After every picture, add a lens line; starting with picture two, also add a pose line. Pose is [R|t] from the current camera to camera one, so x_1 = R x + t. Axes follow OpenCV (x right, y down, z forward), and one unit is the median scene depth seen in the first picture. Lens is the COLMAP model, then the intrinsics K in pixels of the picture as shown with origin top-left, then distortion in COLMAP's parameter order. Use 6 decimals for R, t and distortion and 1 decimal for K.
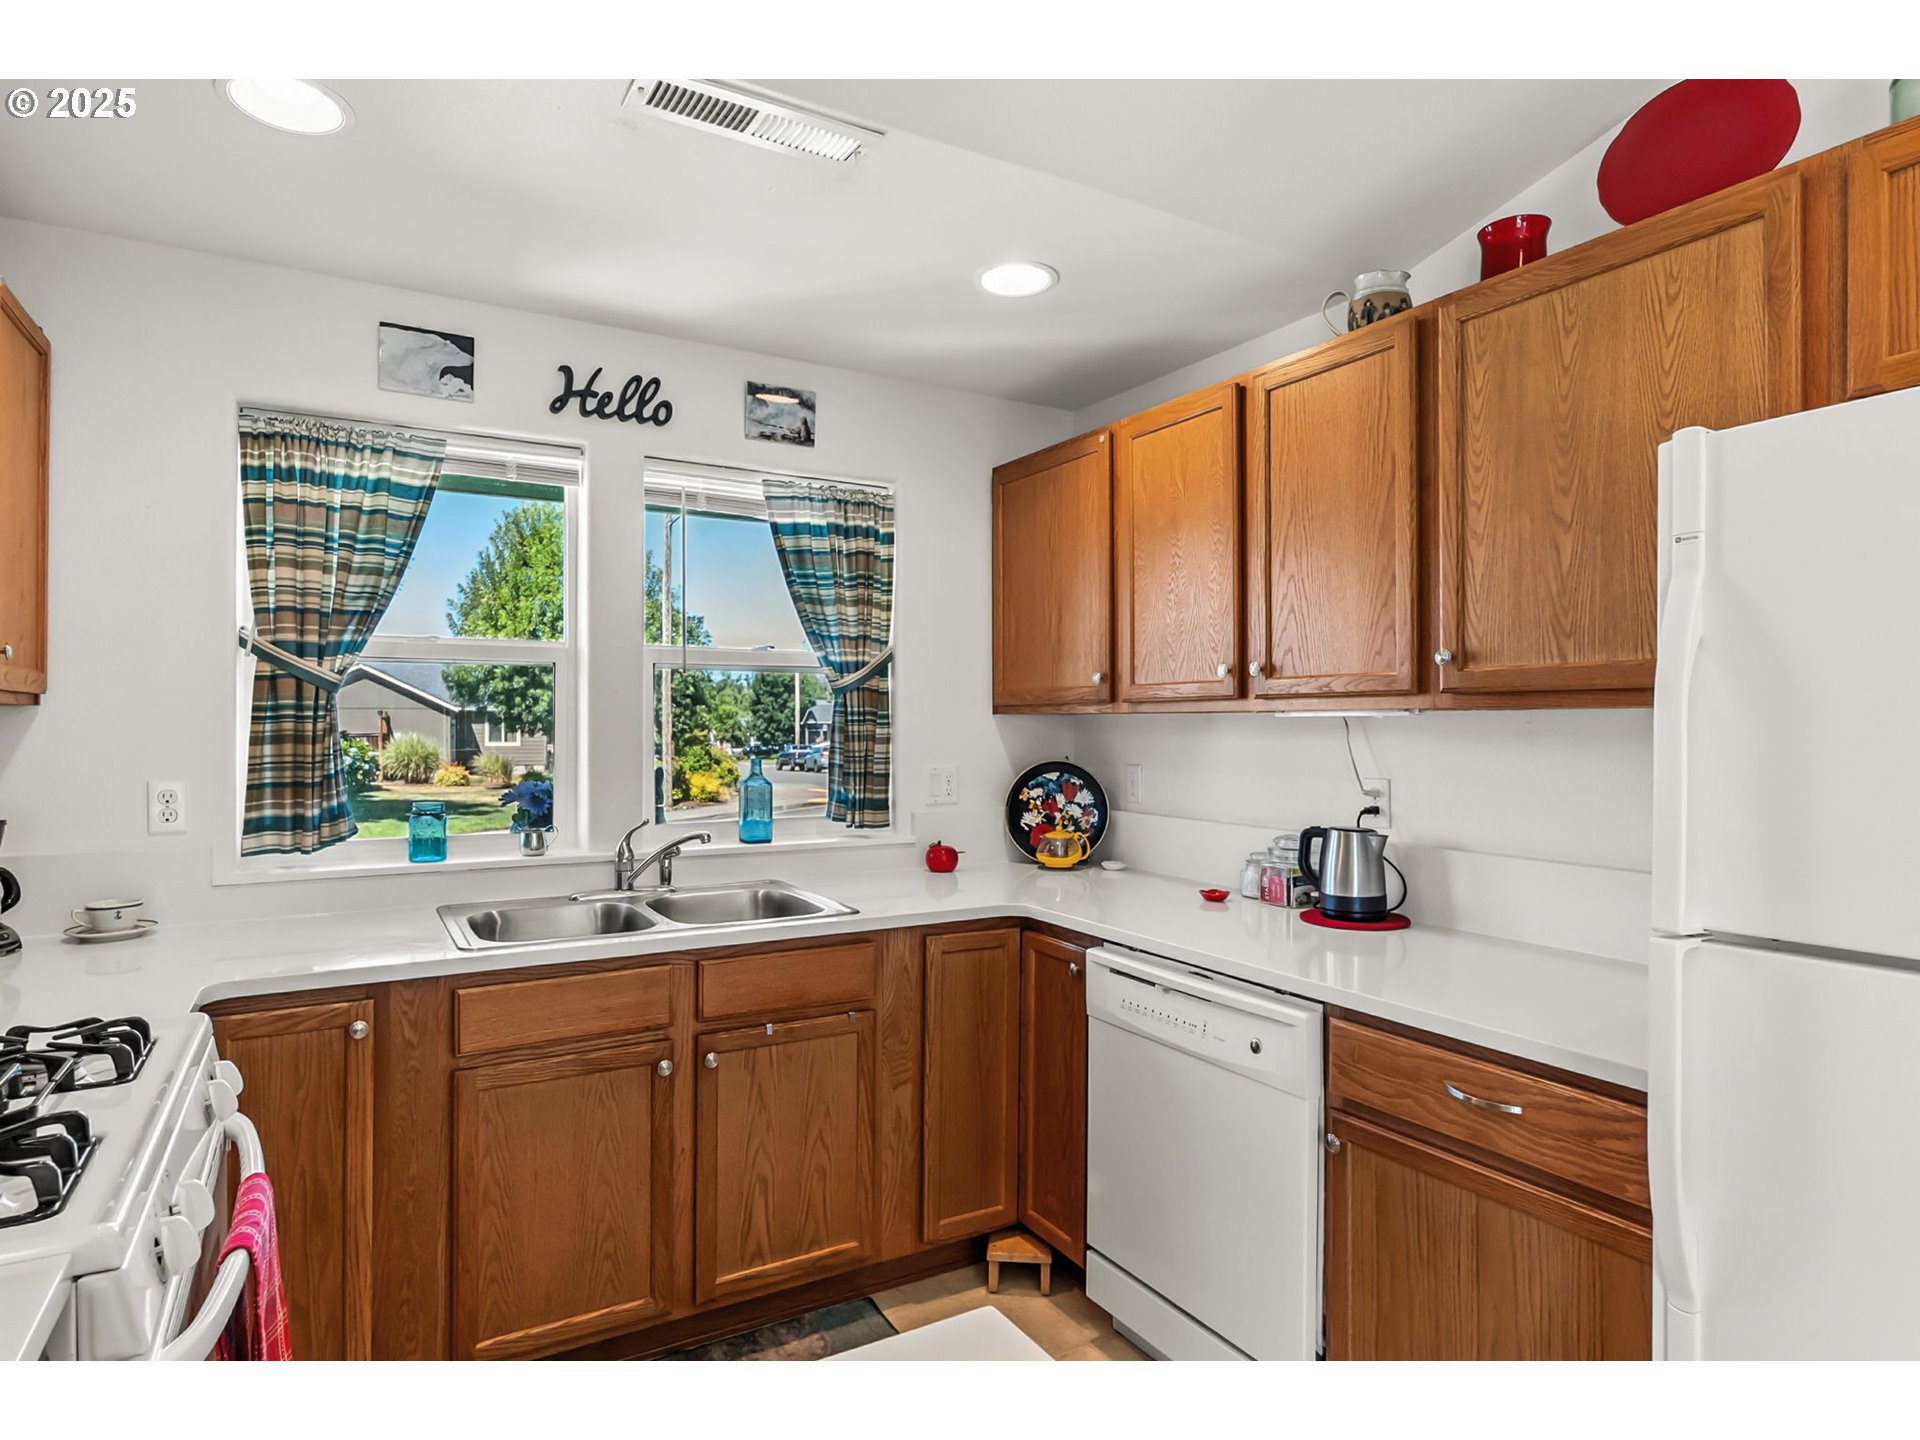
lens RADIAL K [[1071.8, 0, 960.0], [0, 1071.8, 720.0], [0, 0, 1]] dist [-0.001291, -0.000377]
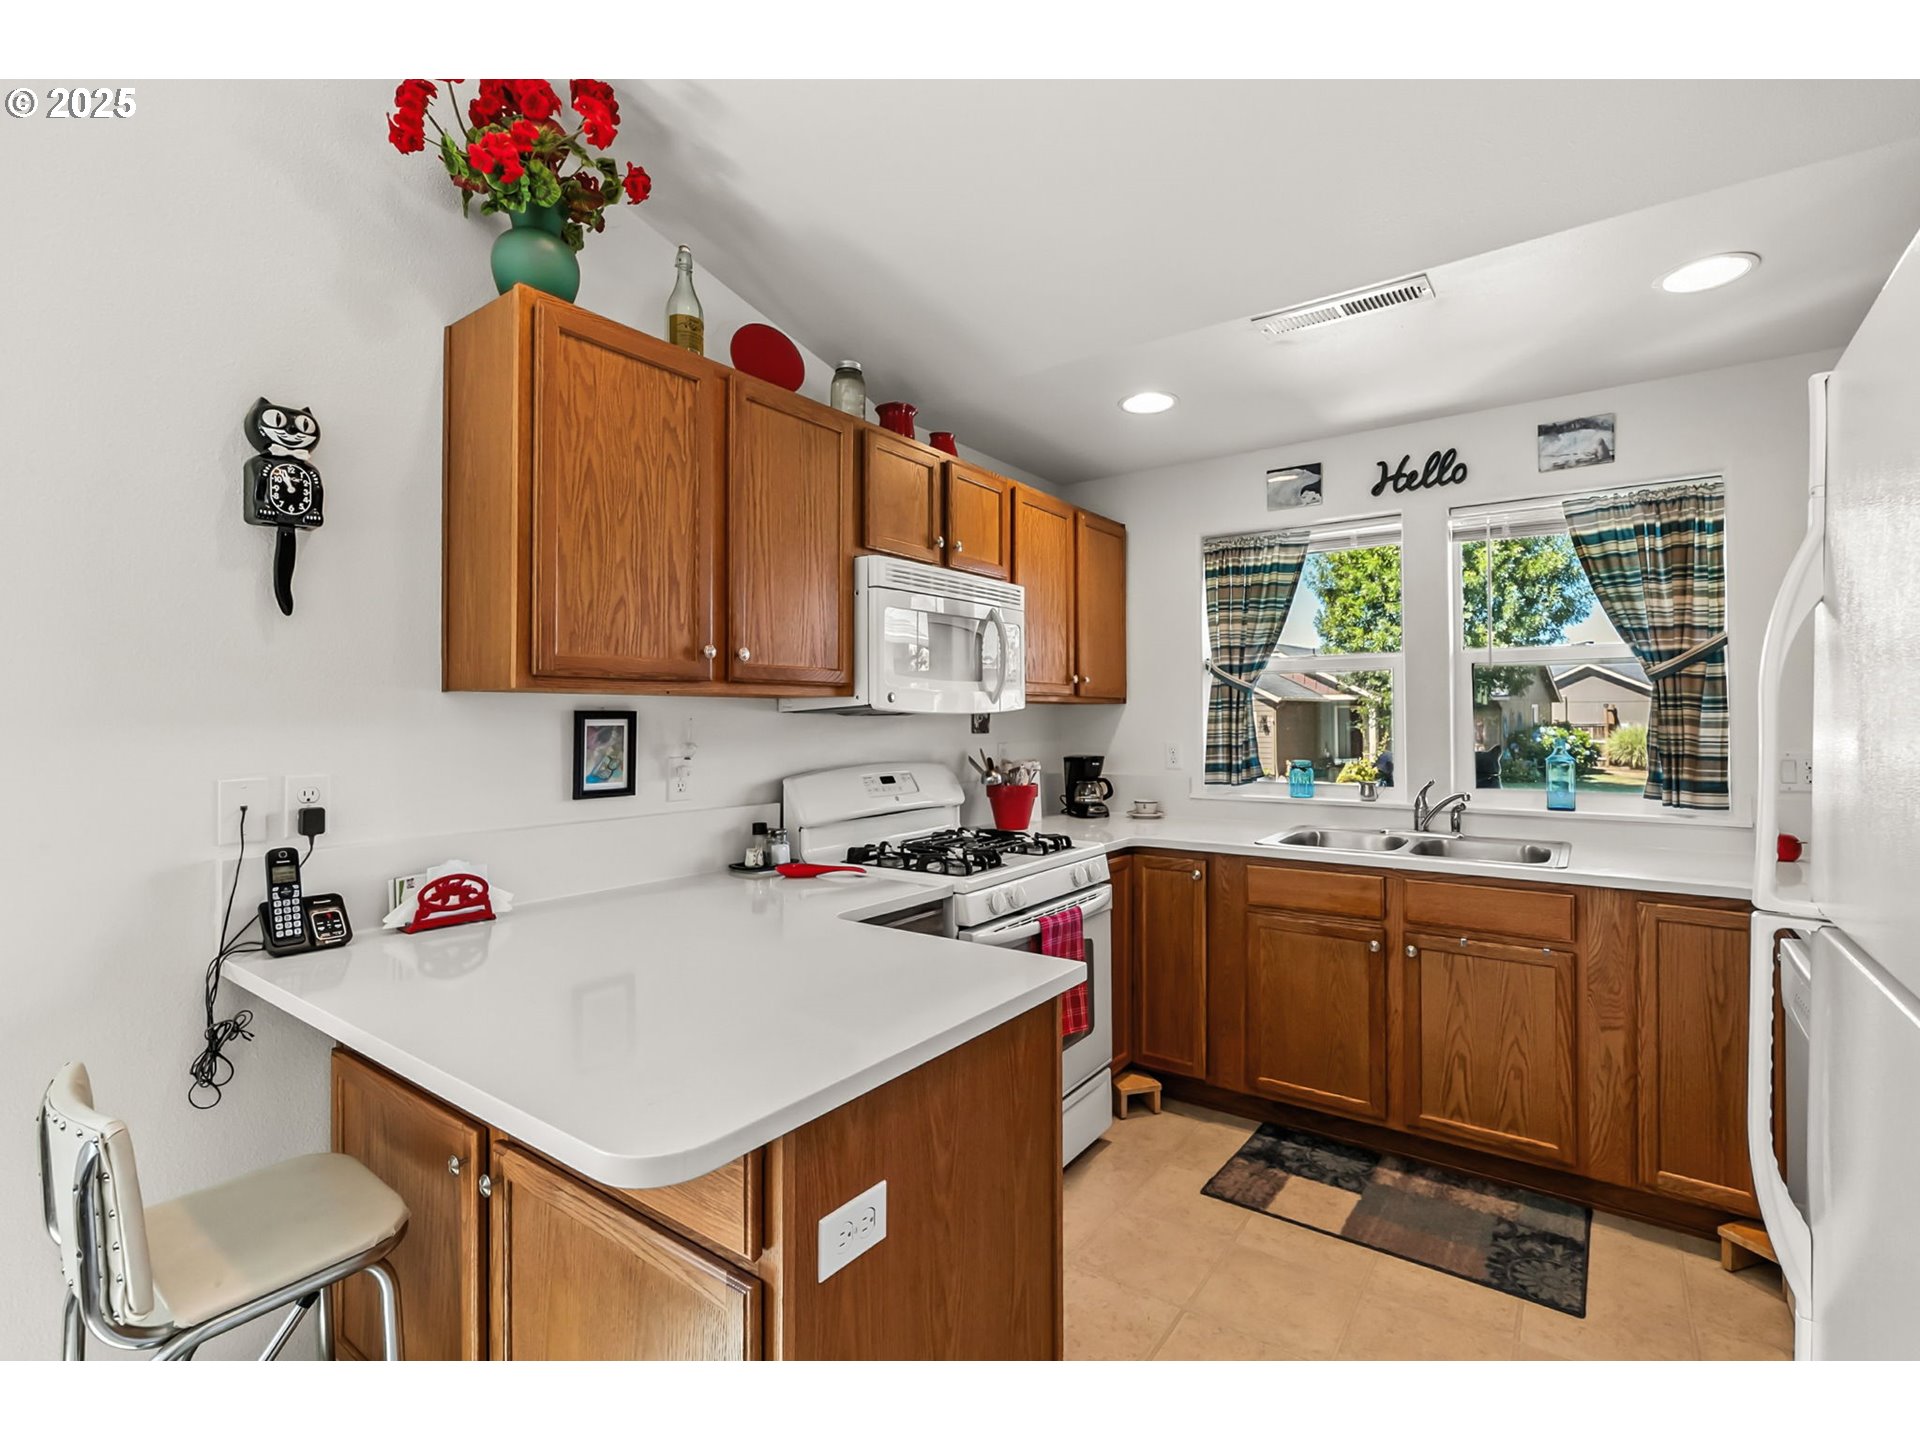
lens RADIAL K [[879.3, 0, 955.5], [0, 879.3, 703.8], [0, 0, 1]] dist [-0.004005, -0.000714]
pose [[0.401835, -0.016176, -0.915569, 0.475166], [0.006592, 0.999869, -0.014772, 0.008048], [0.915688, -0.000100, 0.401889, 0.002404]]
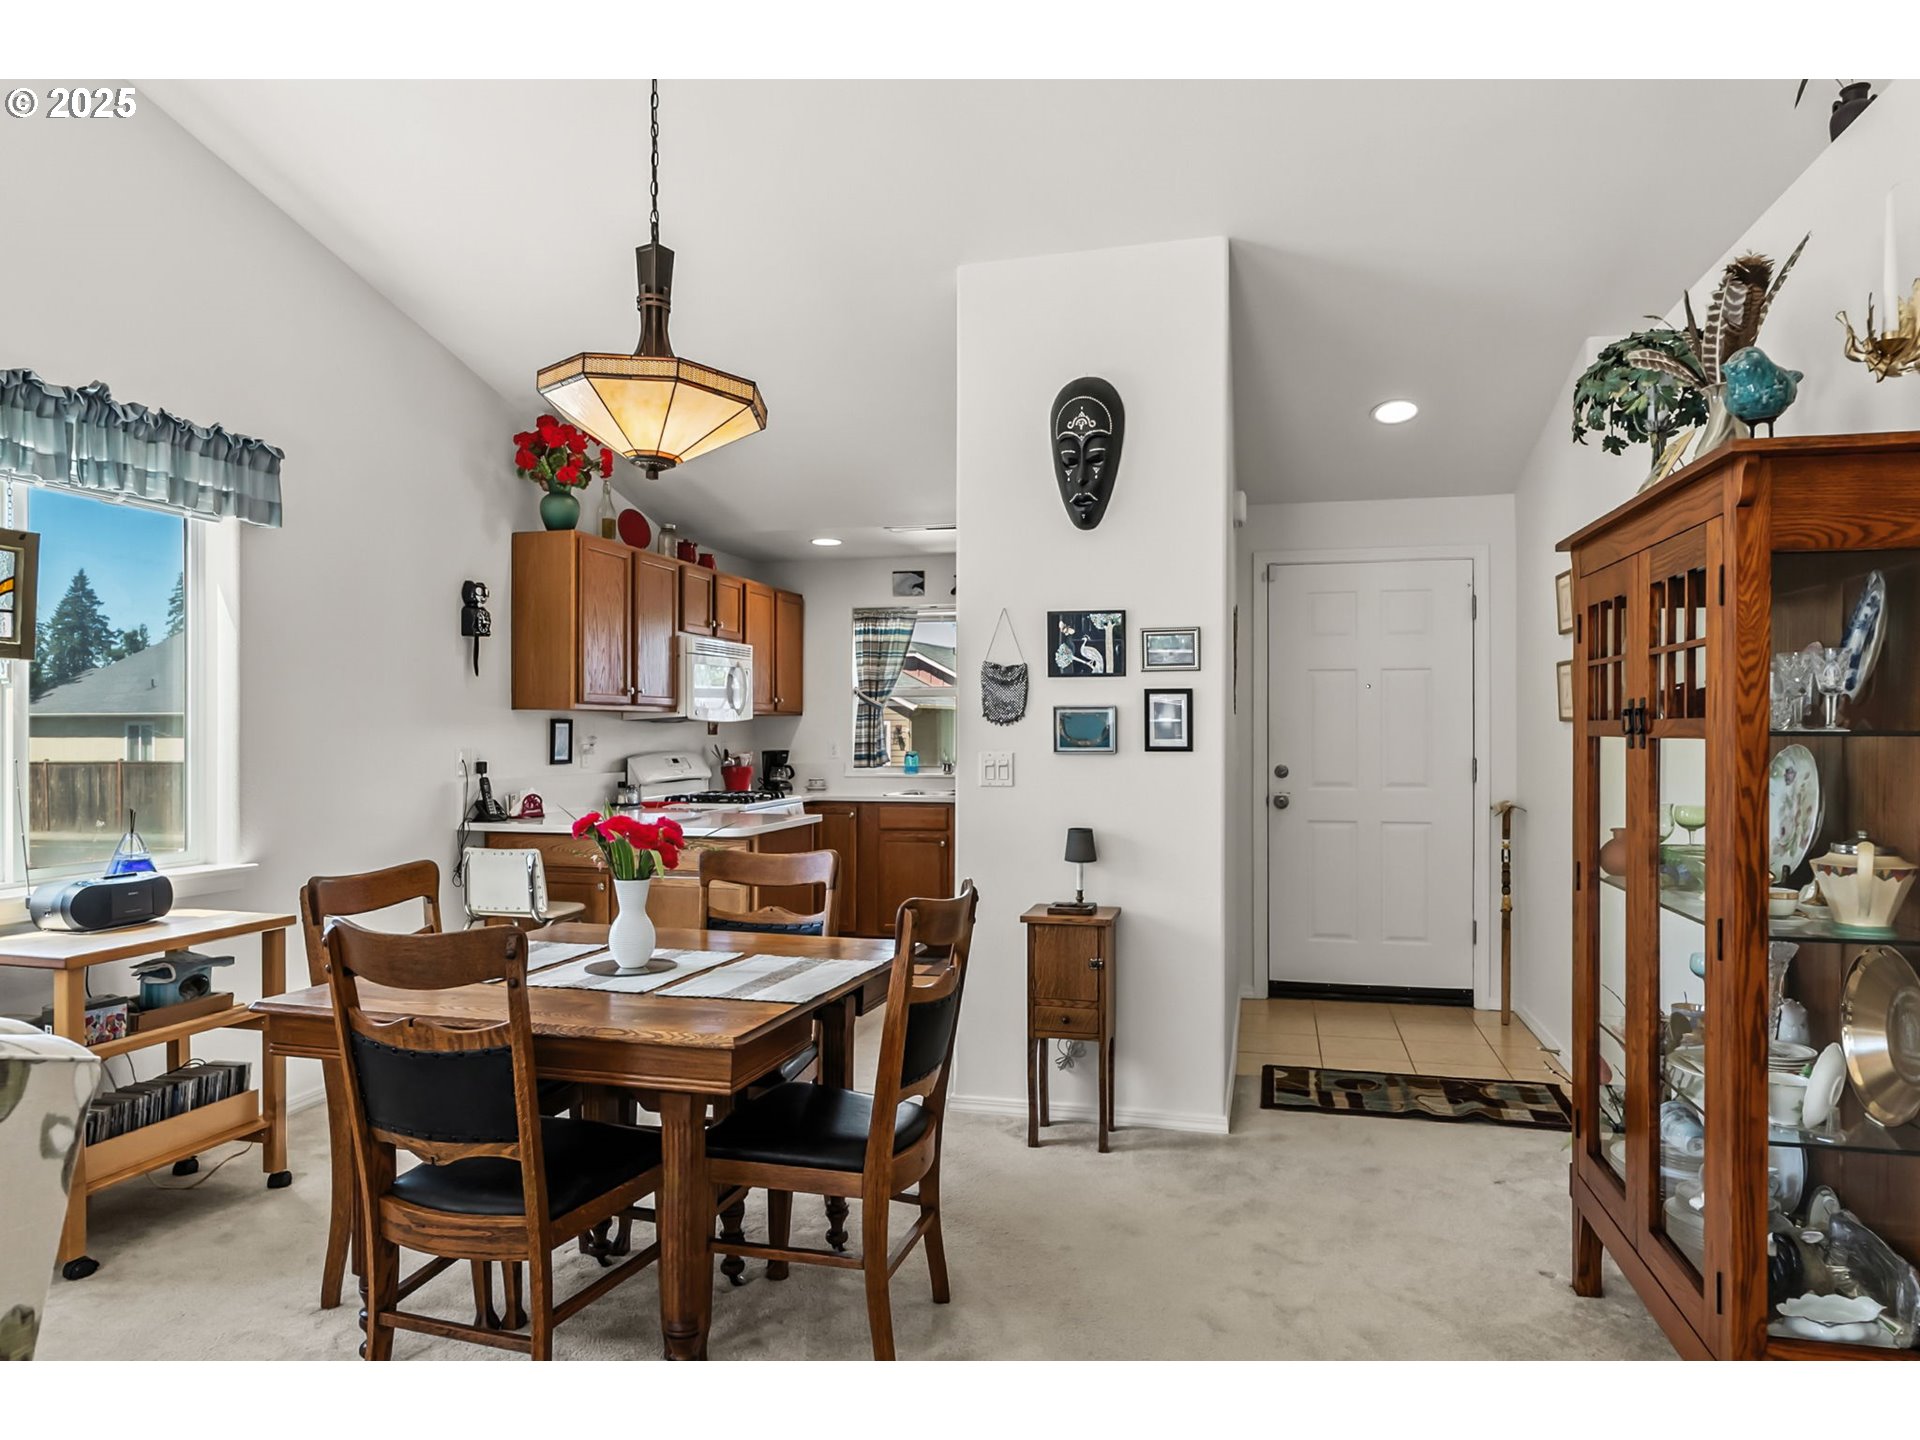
lens RADIAL K [[1145.6, 0, 960.0], [0, 1145.6, 720.0], [0, 0, 1]] dist [0.000104, 0.000053]
pose [[0.719640, -0.004965, -0.694330, 1.458743], [0.002580, 0.999987, -0.004477, 0.012804], [0.694343, 0.001431, 0.719643, -0.882864]]
